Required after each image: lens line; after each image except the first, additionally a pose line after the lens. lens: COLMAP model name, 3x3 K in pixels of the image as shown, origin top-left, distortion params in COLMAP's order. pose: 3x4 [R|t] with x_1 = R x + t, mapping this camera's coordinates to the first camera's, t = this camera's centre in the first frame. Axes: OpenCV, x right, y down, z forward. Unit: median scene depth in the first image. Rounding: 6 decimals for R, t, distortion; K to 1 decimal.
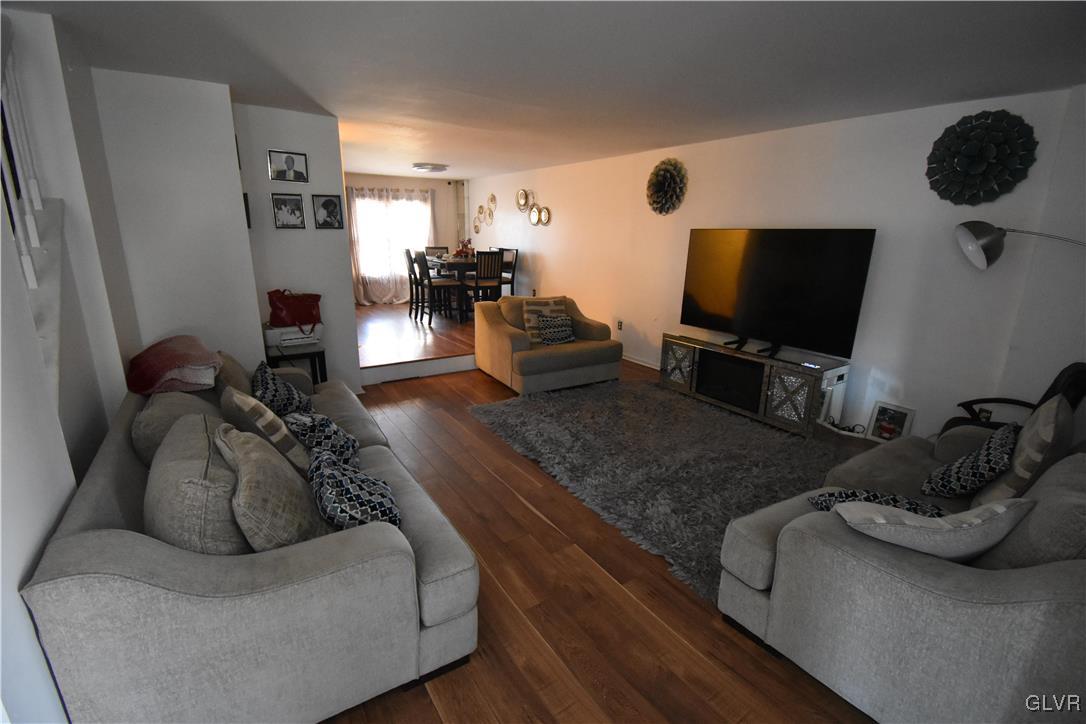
lens RADIAL K [[478.3, 0, 543.0], [0, 478.3, 362.0], [0, 0, 1]] dist [0.018210, -0.024249]
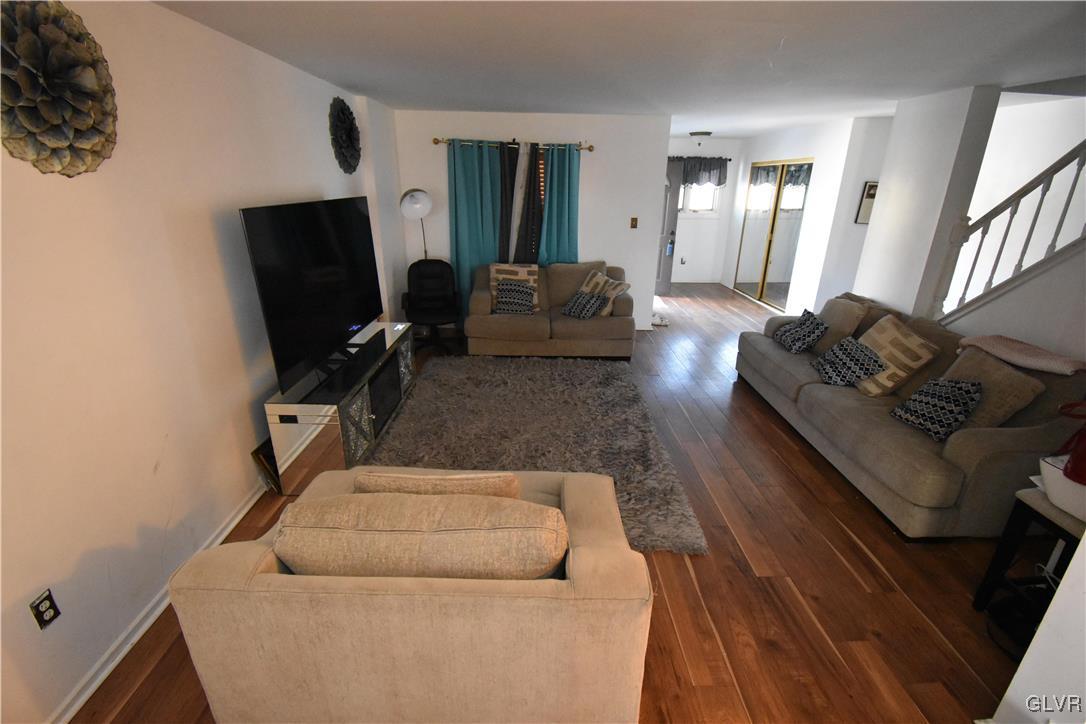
lens RADIAL K [[478.3, 0, 543.0], [0, 478.3, 362.0], [0, 0, 1]] dist [0.018210, -0.024249]
pose [[-0.843835, -0.200104, 0.497896, -0.259327], [0.129624, 0.824375, 0.551002, -0.474386], [-0.520711, 0.529494, -0.669698, 1.593900]]
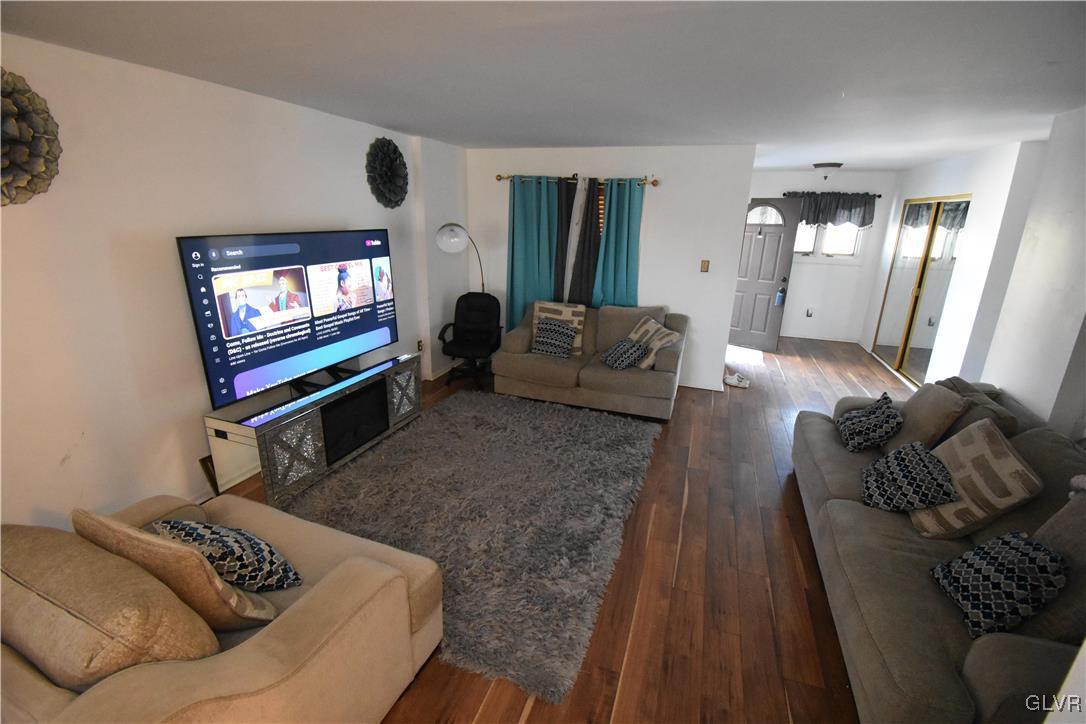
lens RADIAL K [[478.3, 0, 543.0], [0, 478.3, 362.0], [0, 0, 1]] dist [0.018210, -0.024249]
pose [[-0.607567, -0.249257, 0.754144, -0.444342], [0.186612, 0.878108, 0.440571, -0.396463], [-0.772035, 0.408408, -0.486995, 1.290184]]
